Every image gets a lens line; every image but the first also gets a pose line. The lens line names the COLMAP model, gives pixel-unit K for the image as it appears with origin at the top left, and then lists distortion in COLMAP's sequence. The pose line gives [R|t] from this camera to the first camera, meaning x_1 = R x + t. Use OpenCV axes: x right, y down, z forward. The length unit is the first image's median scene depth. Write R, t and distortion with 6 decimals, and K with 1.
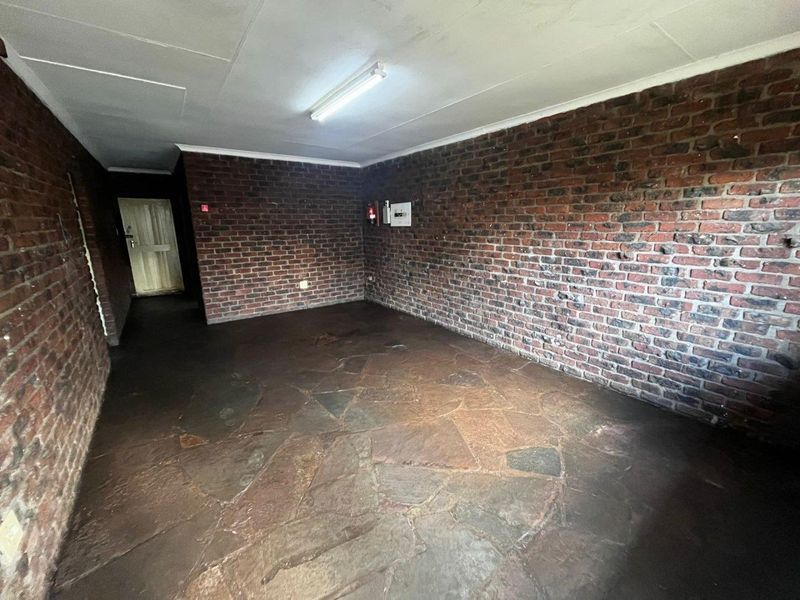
lens RADIAL K [[325.6, 0, 398.8], [0, 325.6, 299.0], [0, 0, 1]] dist [0.000924, -0.000799]
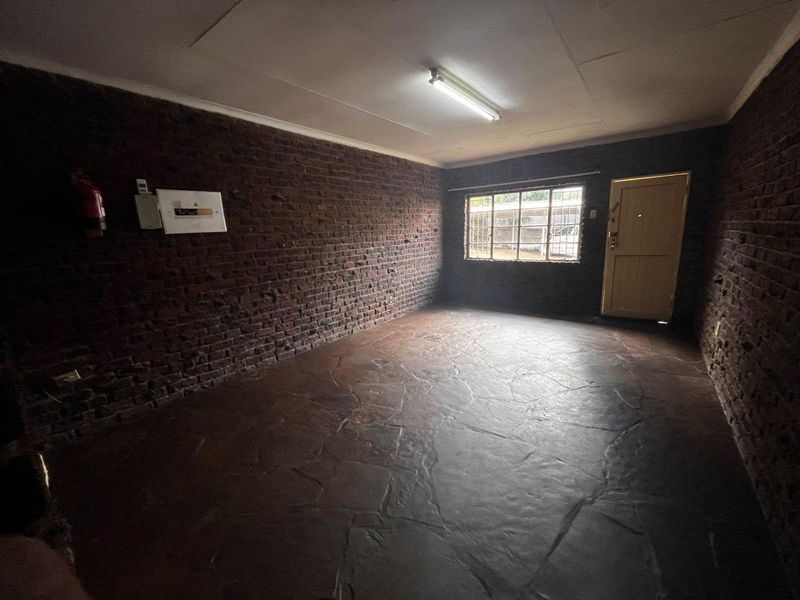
lens RADIAL K [[325.6, 0, 398.8], [0, 325.6, 300.4], [0, 0, 1]] dist [0.000924, -0.000799]
pose [[-0.288641, -0.186970, 0.939004, -0.664472], [0.257286, 0.929526, 0.264169, -0.184675], [-0.922220, 0.317842, -0.220194, 0.889518]]
